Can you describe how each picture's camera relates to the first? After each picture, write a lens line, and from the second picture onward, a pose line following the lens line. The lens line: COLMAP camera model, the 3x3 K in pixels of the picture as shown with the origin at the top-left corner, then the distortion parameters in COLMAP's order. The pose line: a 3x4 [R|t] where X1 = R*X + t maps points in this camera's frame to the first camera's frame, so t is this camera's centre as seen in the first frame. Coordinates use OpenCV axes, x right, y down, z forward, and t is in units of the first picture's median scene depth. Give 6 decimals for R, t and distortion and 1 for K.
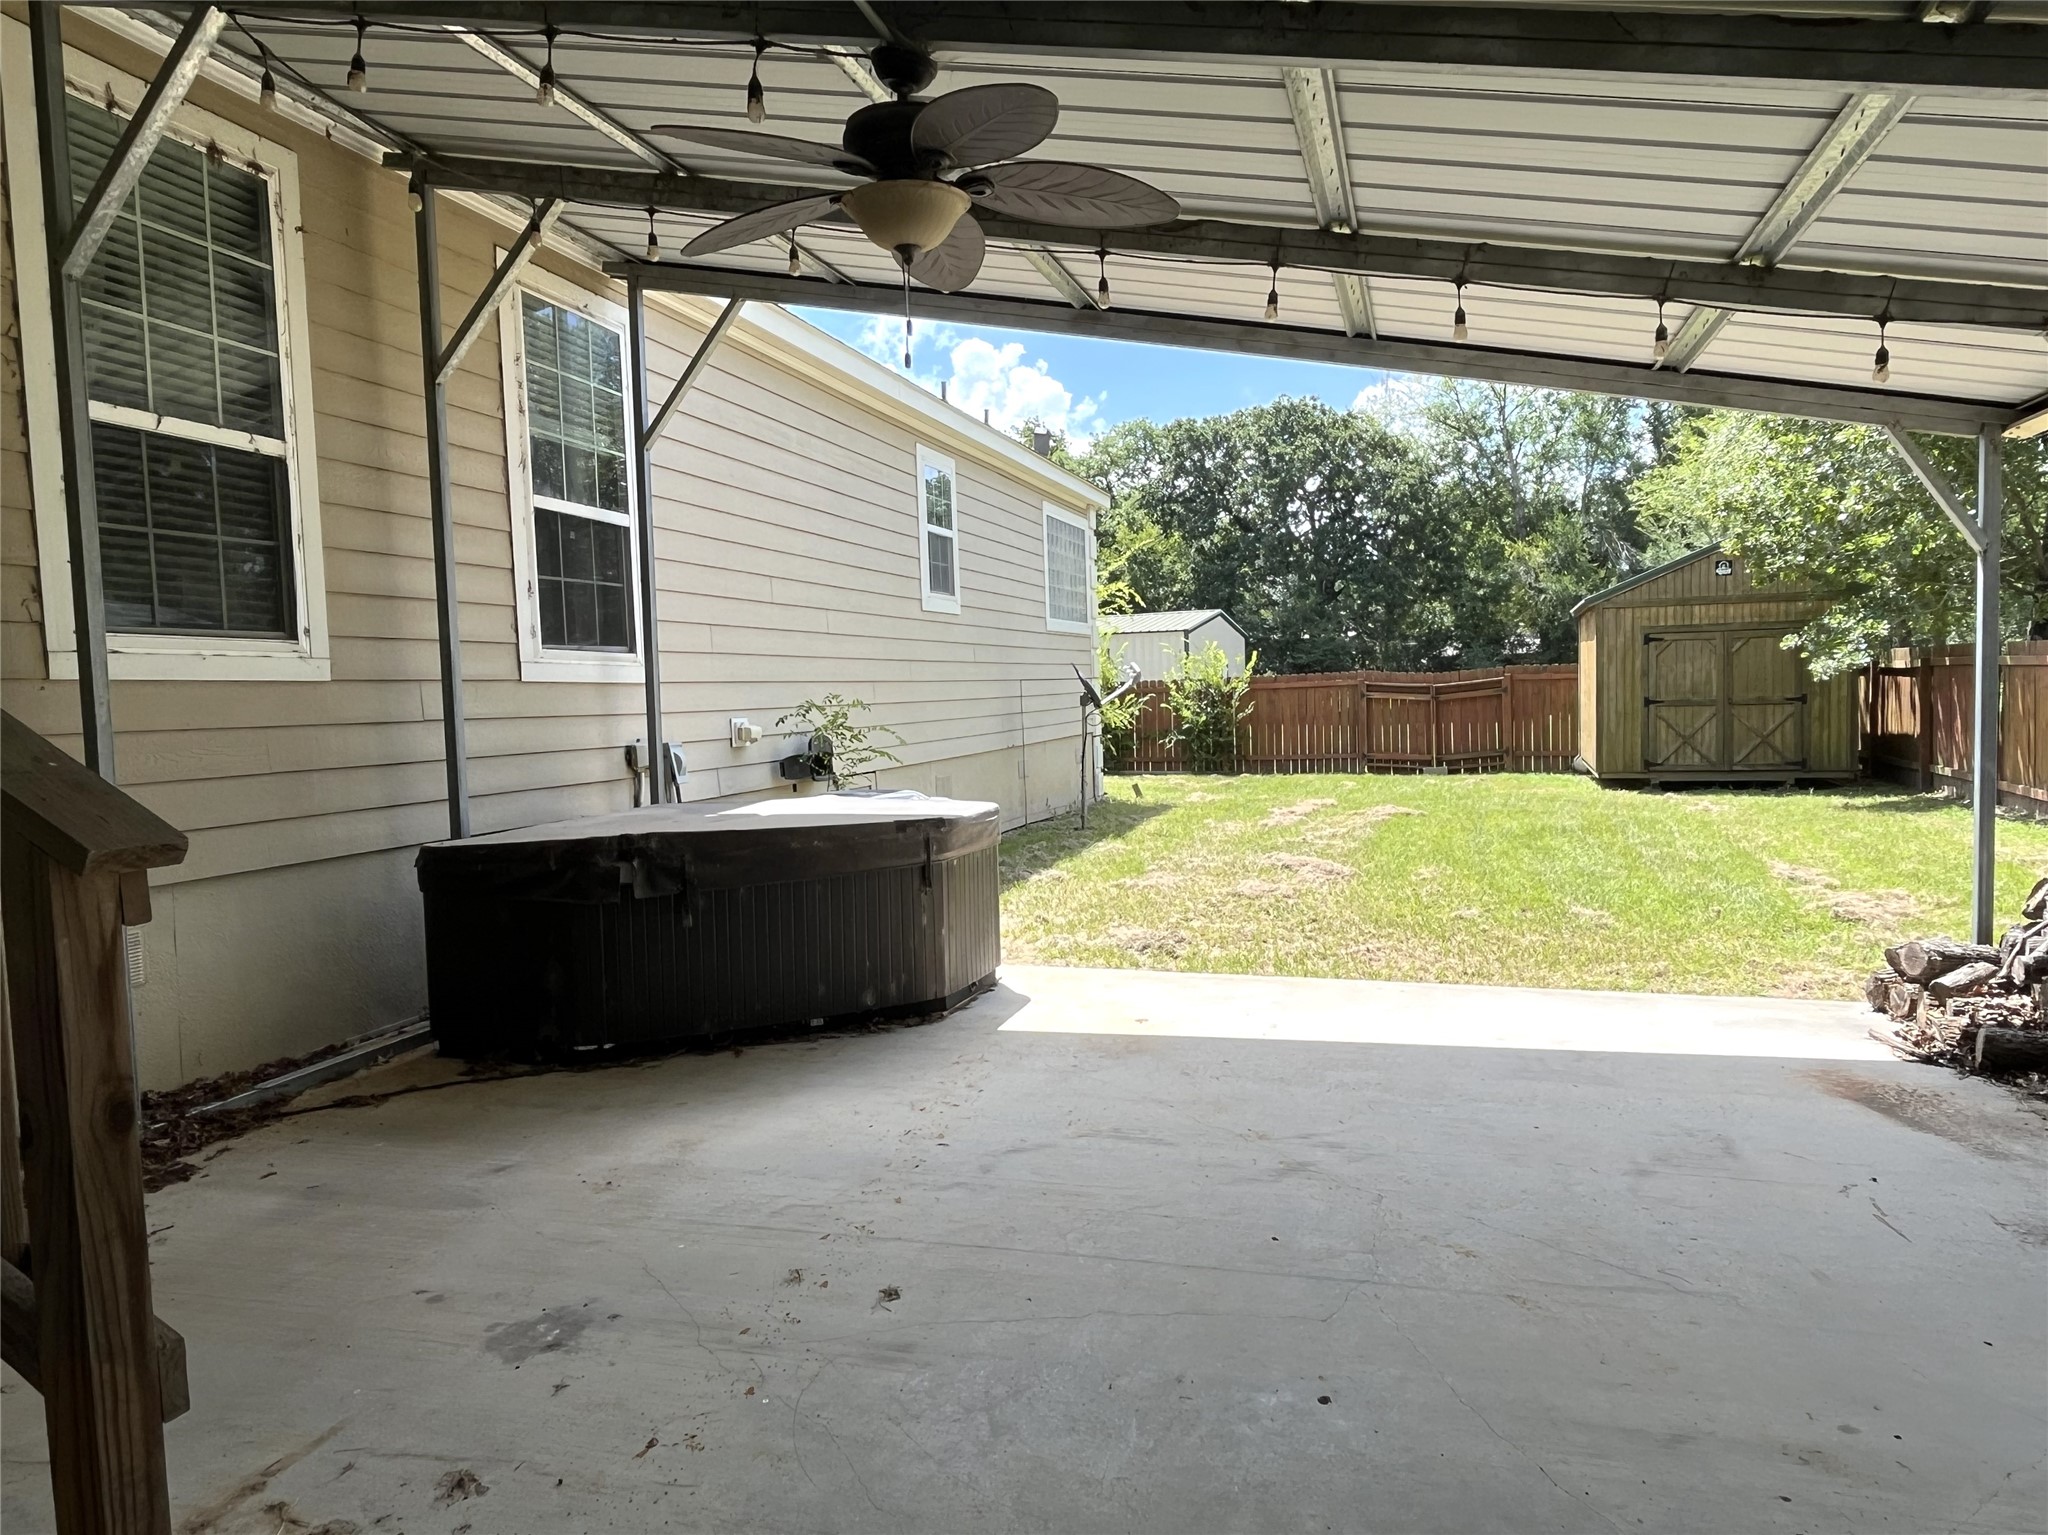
lens RADIAL K [[1314.3, 0, 1029.3], [0, 1314.3, 774.5], [0, 0, 1]] dist [-0.003357, -0.001791]
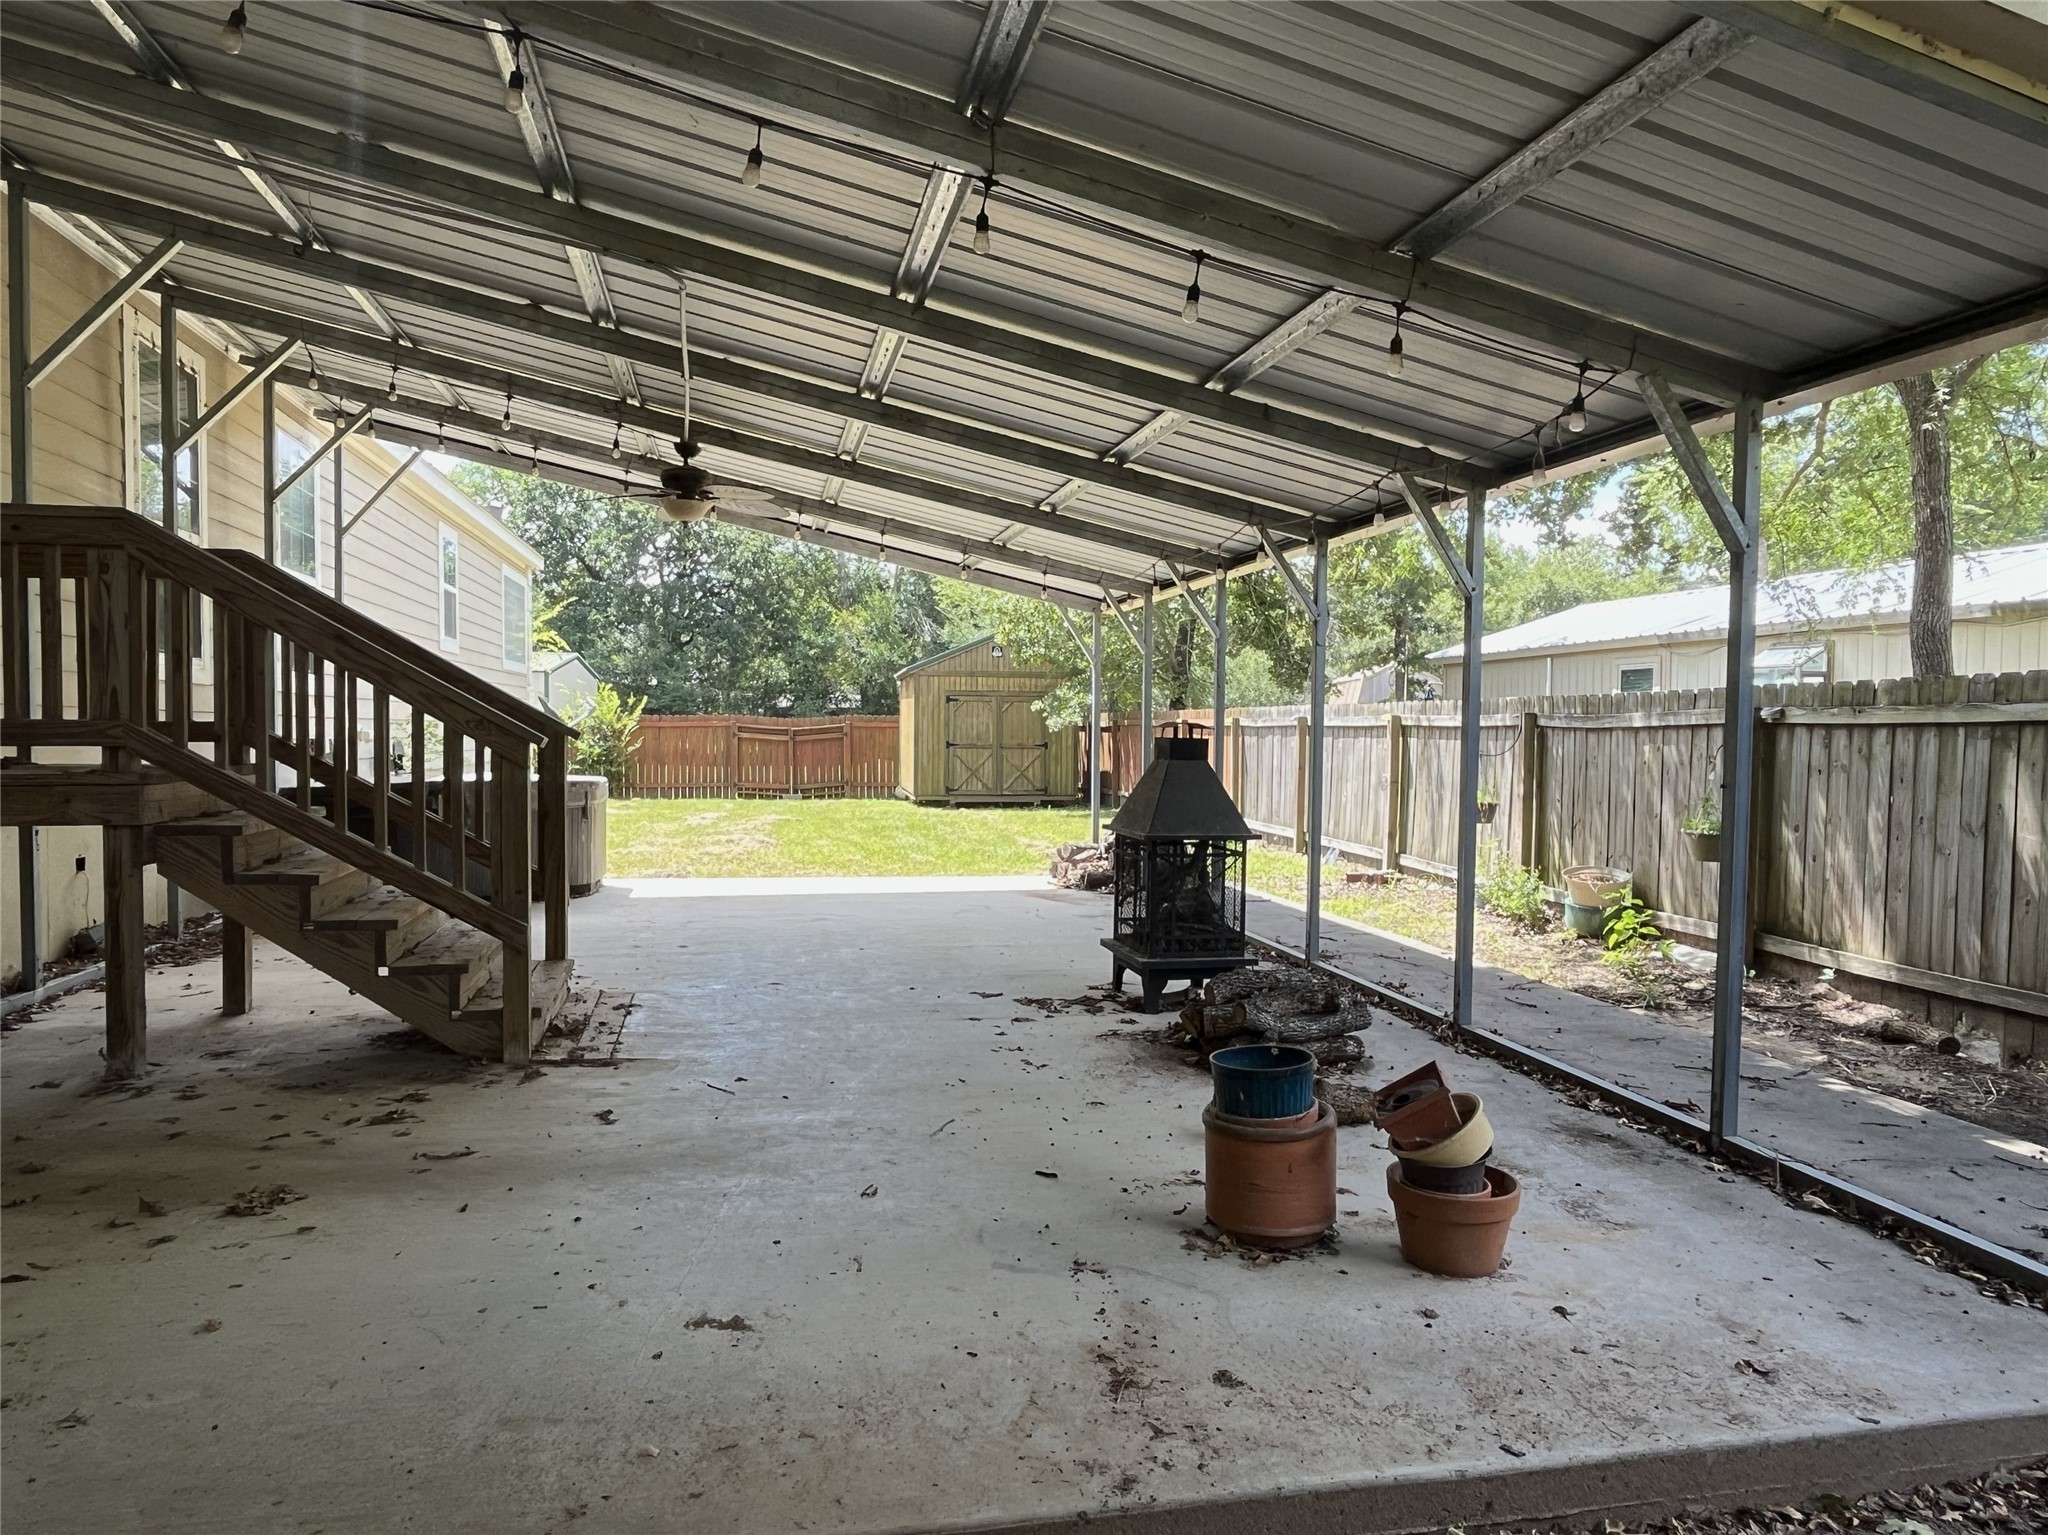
lens RADIAL K [[1359.5, 0, 1024.0], [0, 1359.5, 767.5], [0, 0, 1]] dist [-0.018718, -0.001043]
pose [[0.877022, 0.022965, 0.479902, -0.116147], [-0.001974, 0.999021, -0.044199, 0.025546], [-0.480447, 0.037816, 0.876208, -0.232734]]
